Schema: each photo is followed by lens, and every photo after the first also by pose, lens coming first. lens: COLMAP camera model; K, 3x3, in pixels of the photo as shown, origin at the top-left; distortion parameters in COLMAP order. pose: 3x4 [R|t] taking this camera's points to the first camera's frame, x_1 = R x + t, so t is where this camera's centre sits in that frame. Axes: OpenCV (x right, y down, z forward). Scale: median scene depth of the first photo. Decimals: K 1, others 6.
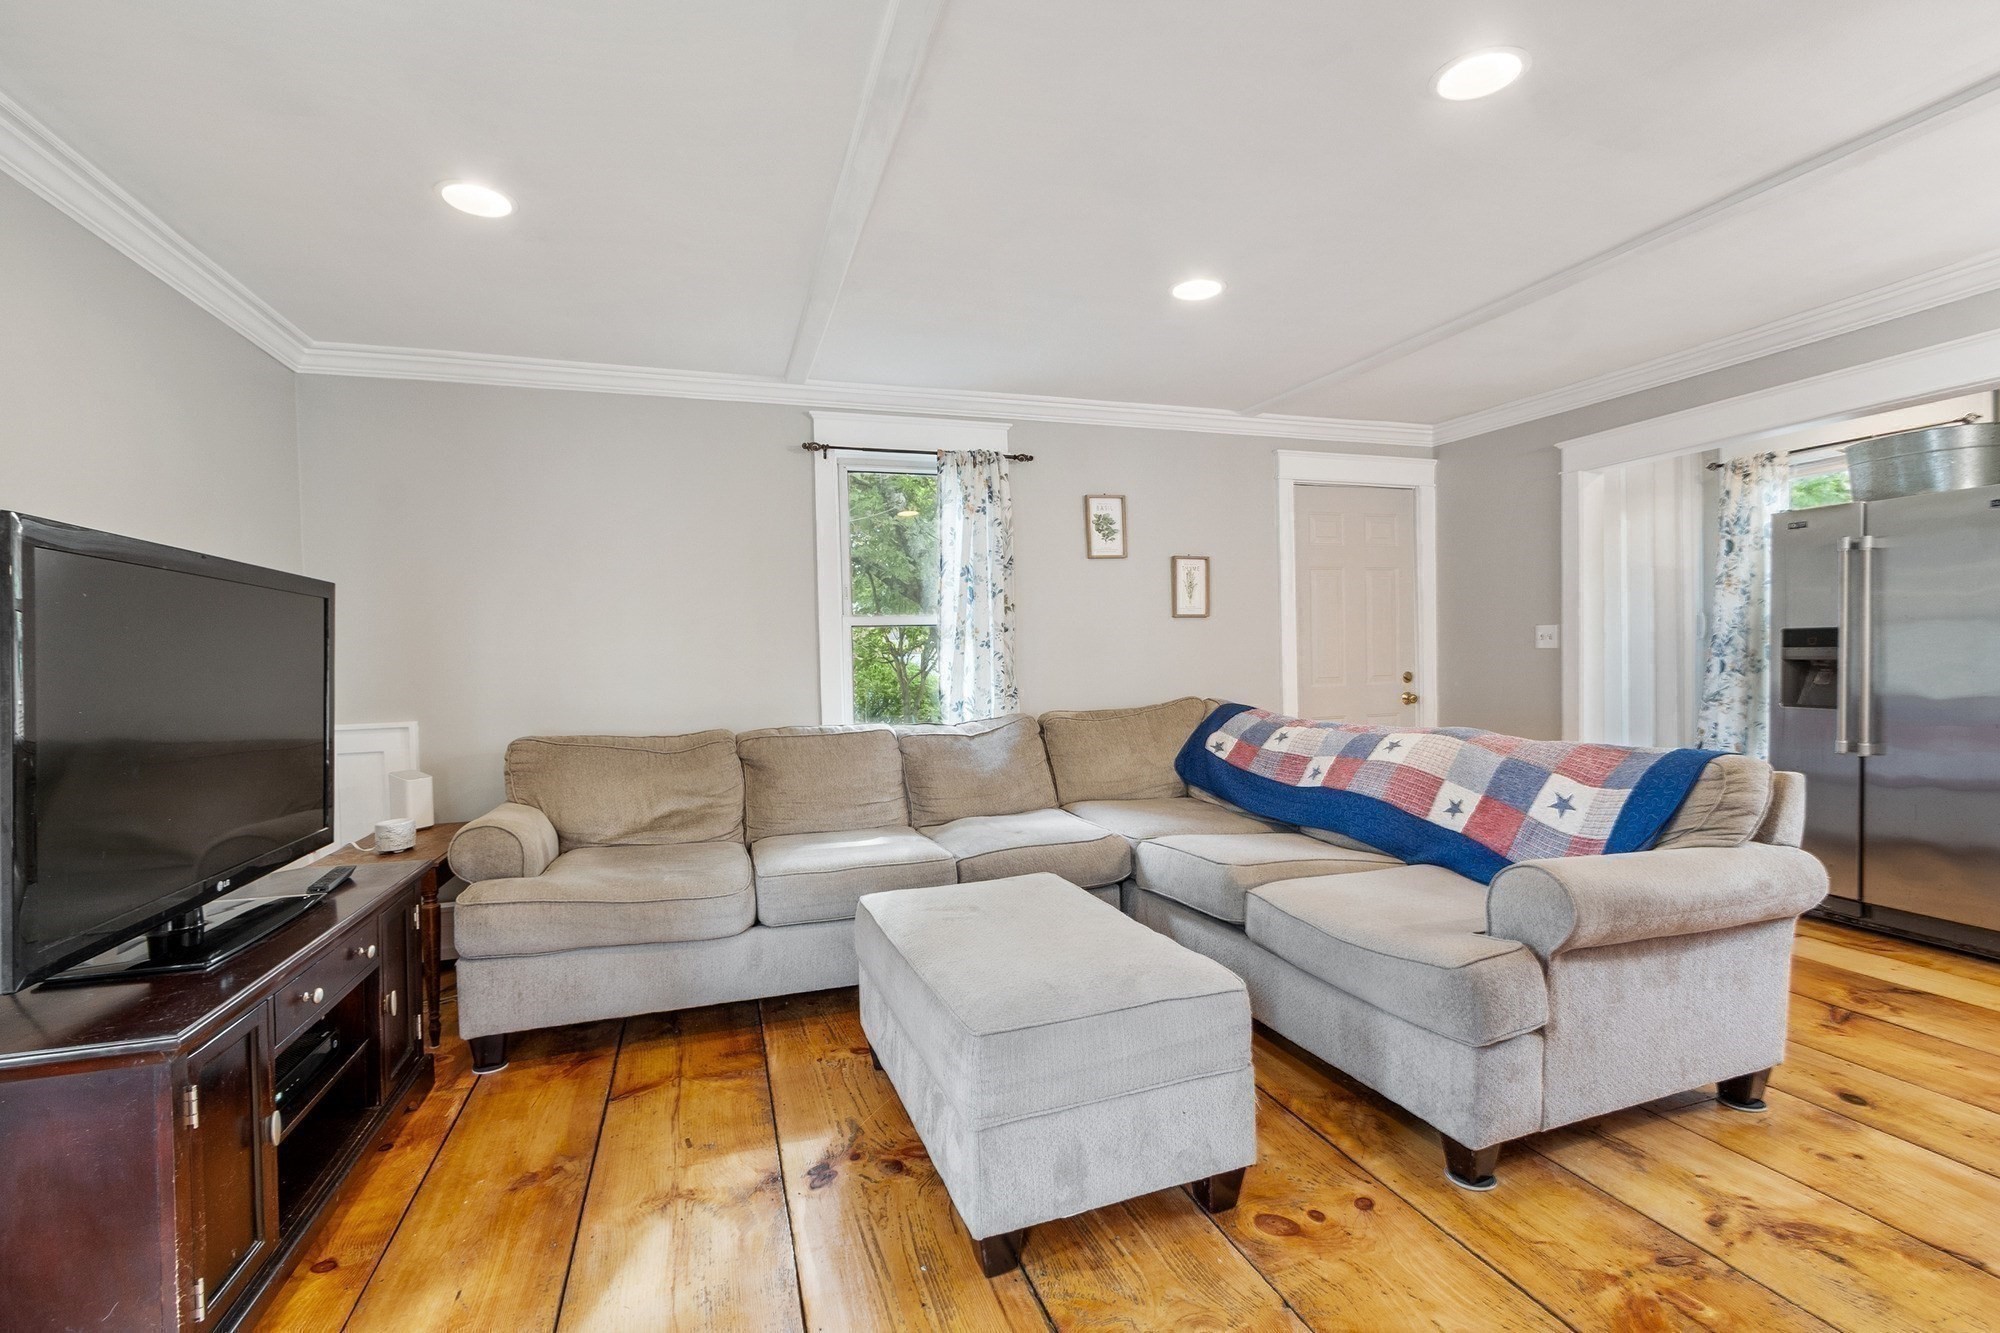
lens RADIAL K [[870.9, 0, 996.4], [0, 870.9, 678.9], [0, 0, 1]] dist [-0.000079, -0.000627]
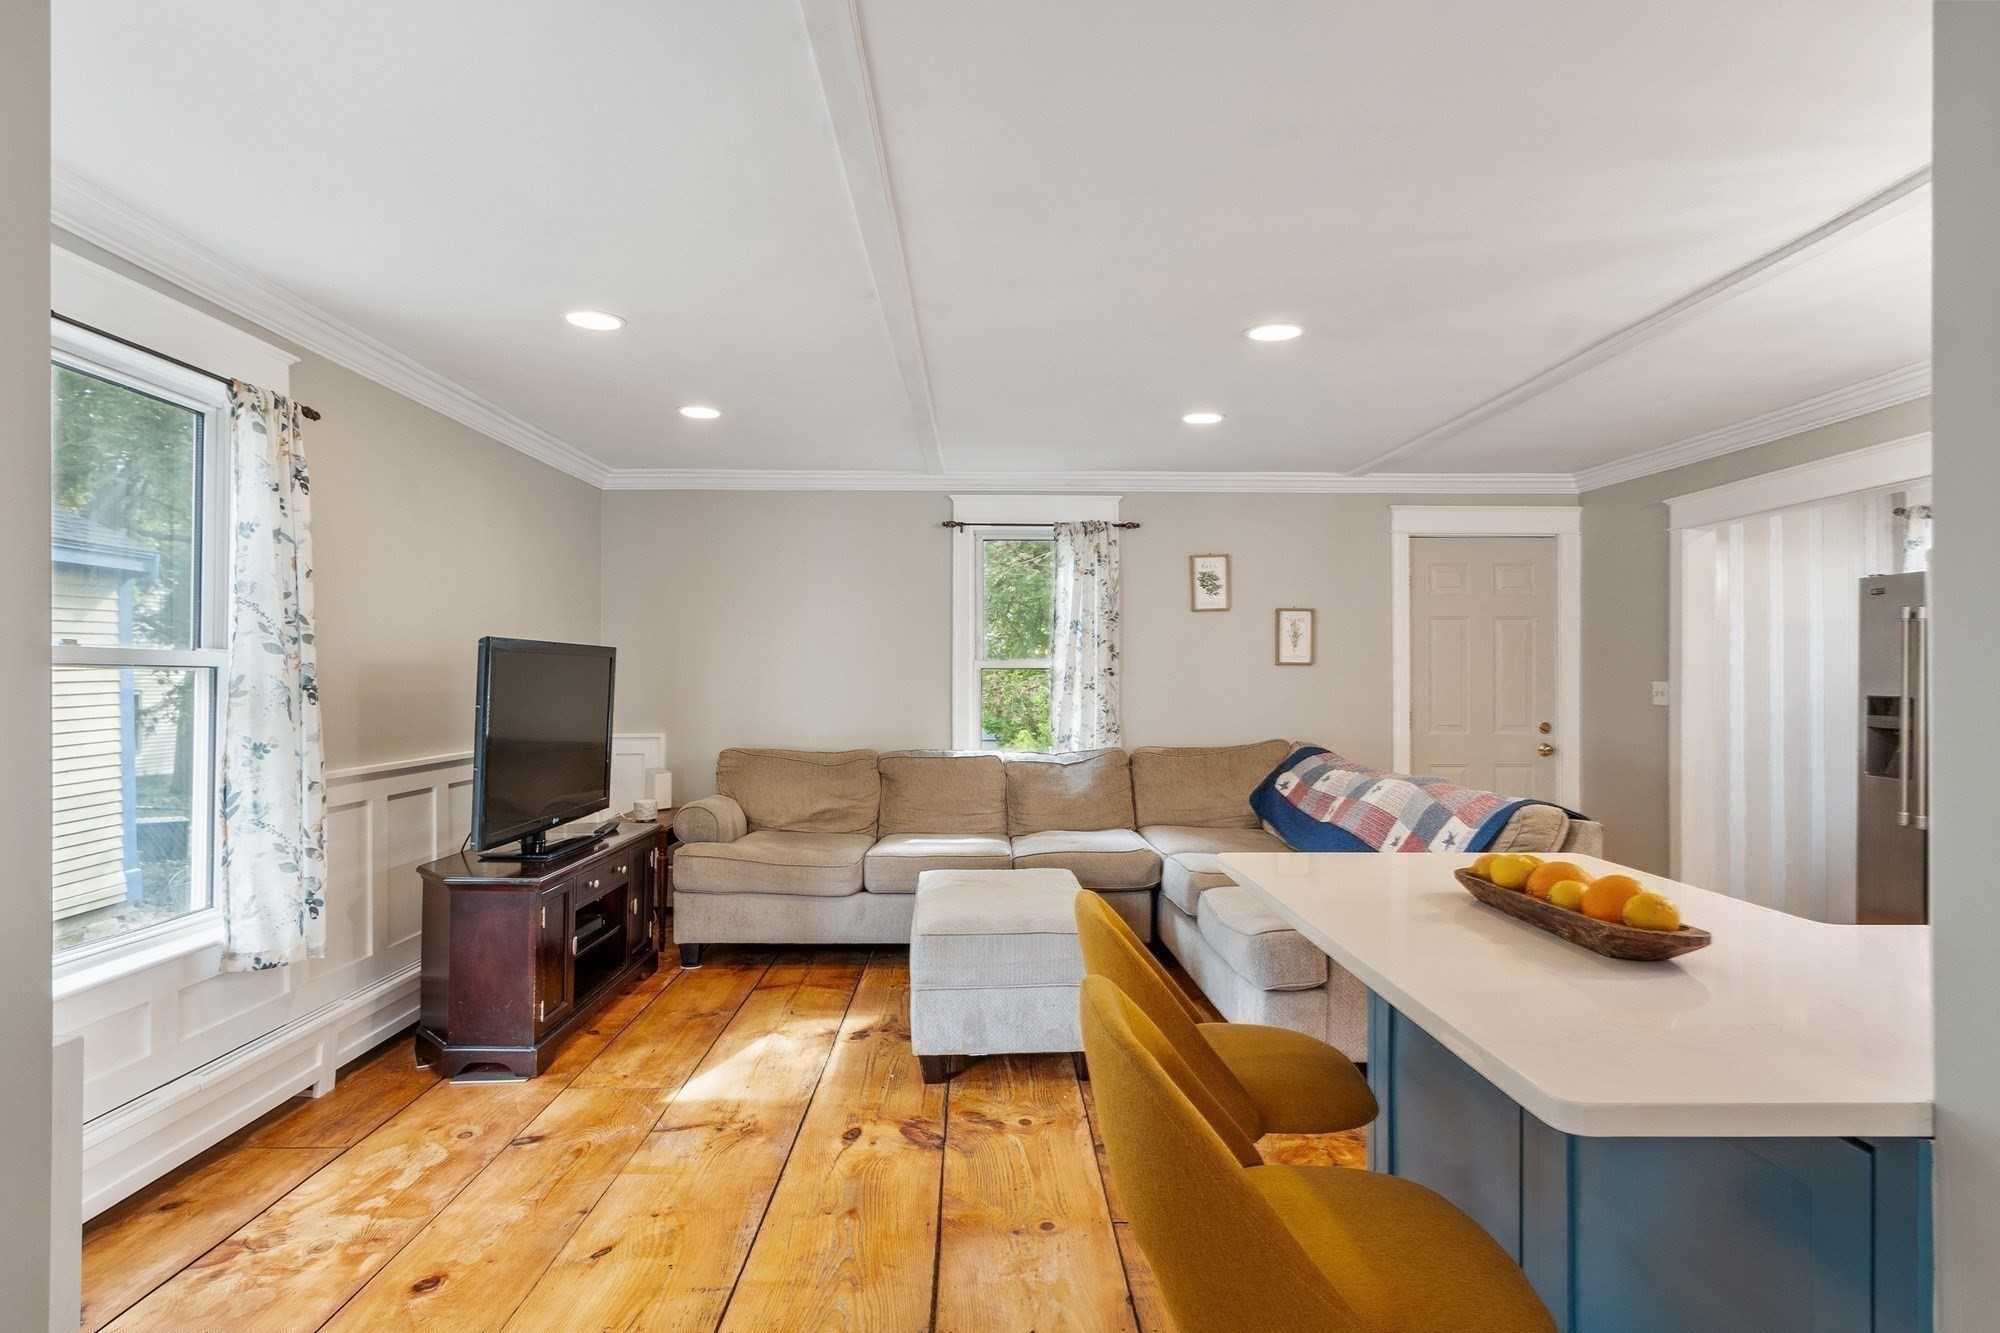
lens RADIAL K [[1026.6, 0, 1002.2], [0, 1026.6, 671.1], [0, 0, 1]] dist [0.000164, 0.000632]
pose [[0.954862, 0.023065, -0.296153, 0.321051], [-0.031273, 0.999246, -0.023005, -0.028861], [0.295399, 0.031228, 0.954864, -0.397296]]
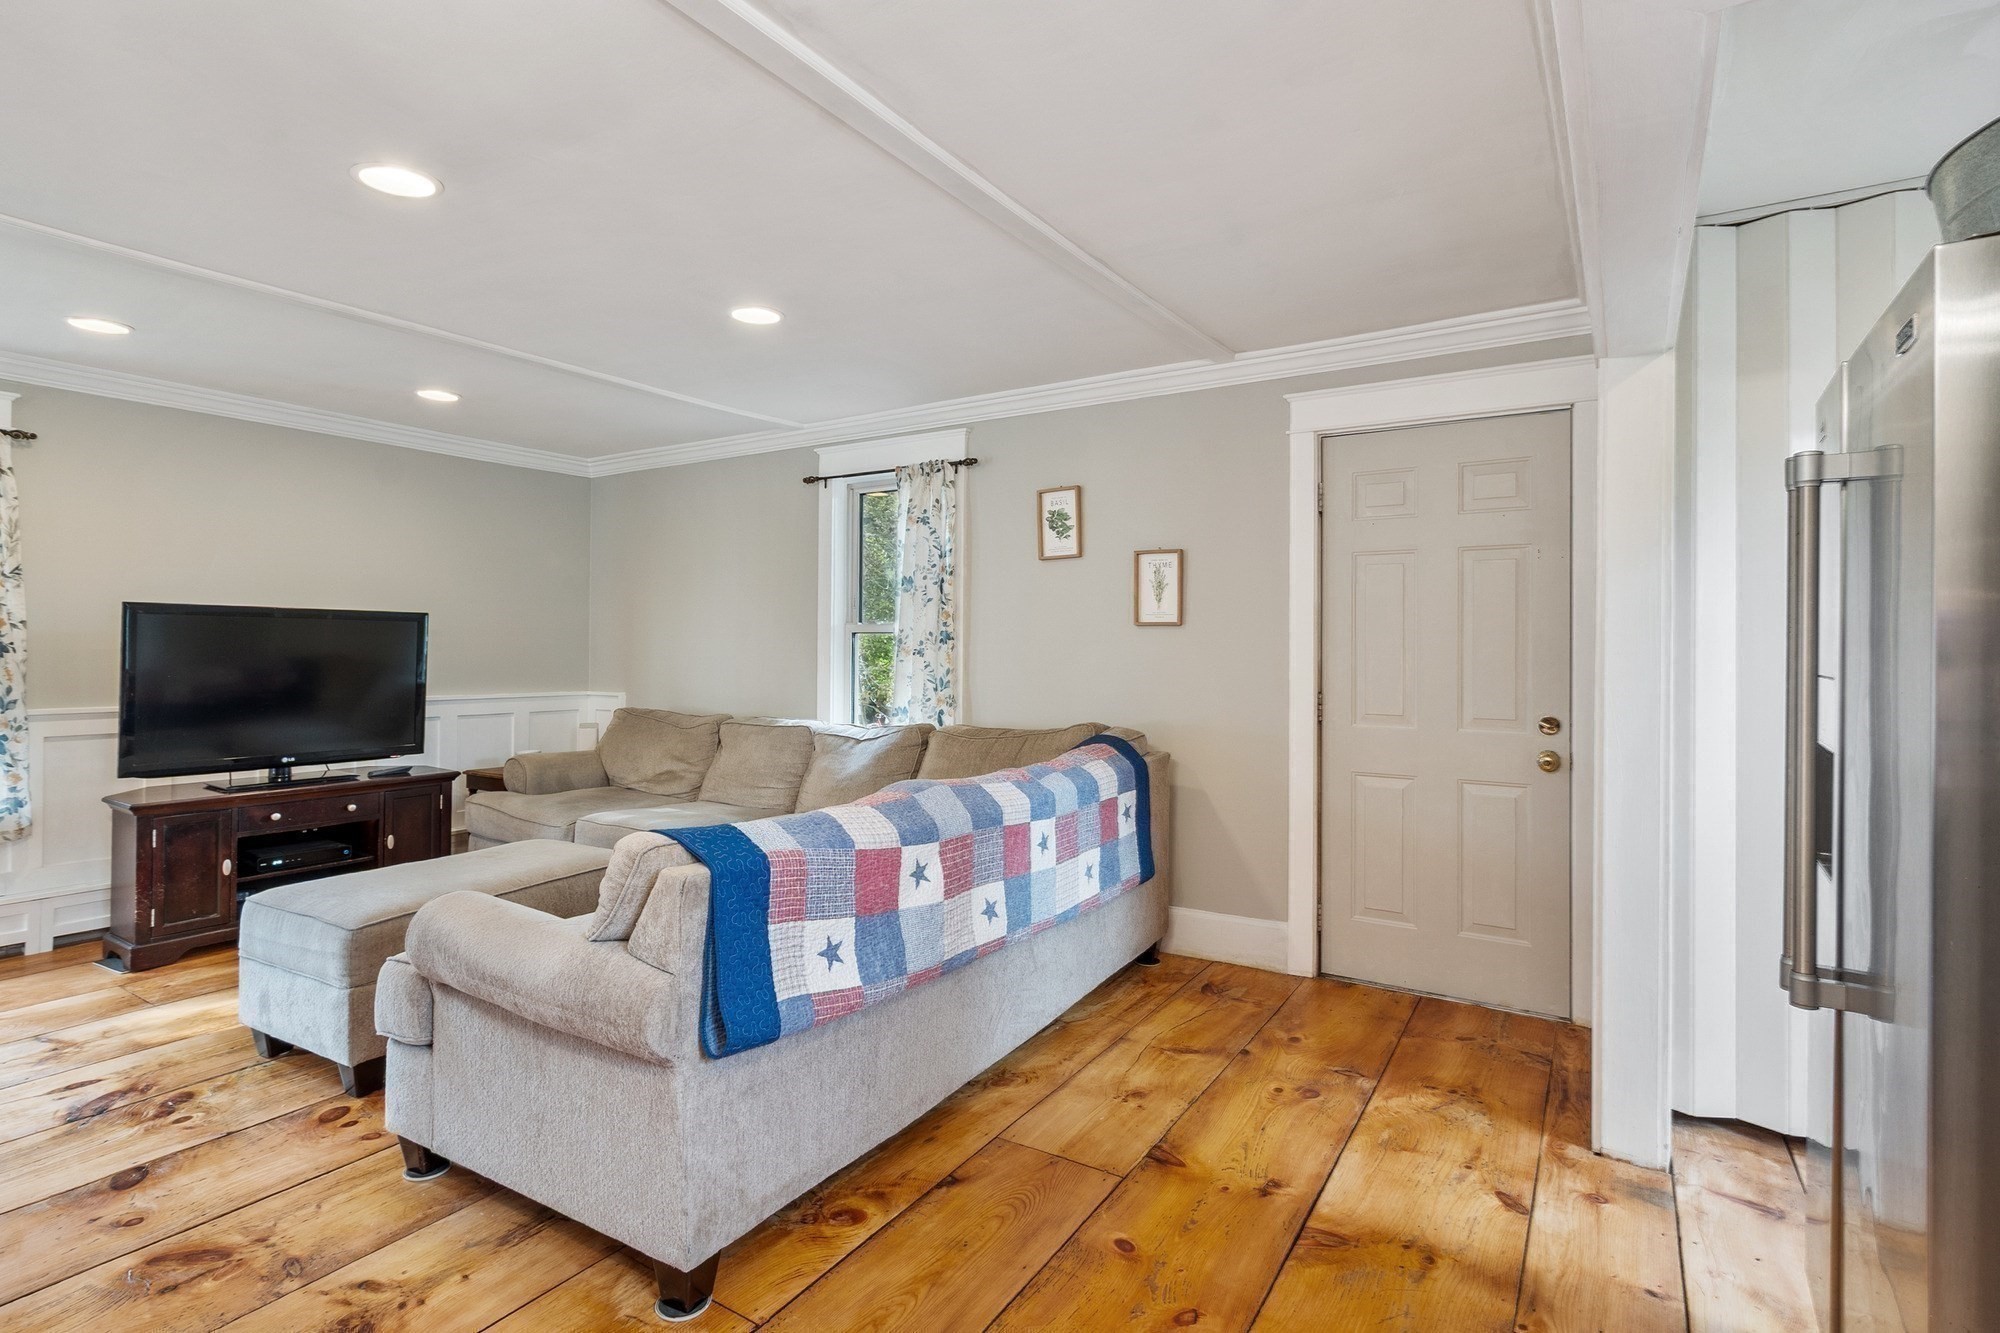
lens RADIAL K [[948.9, 0, 1001.4], [0, 948.9, 652.1], [0, 0, 1]] dist [-0.010814, -0.000537]
pose [[0.650792, 0.027153, -0.758771, 1.001746], [-0.042030, 0.999116, -0.000295, -0.050817], [0.758092, 0.032083, 0.651358, 0.407050]]
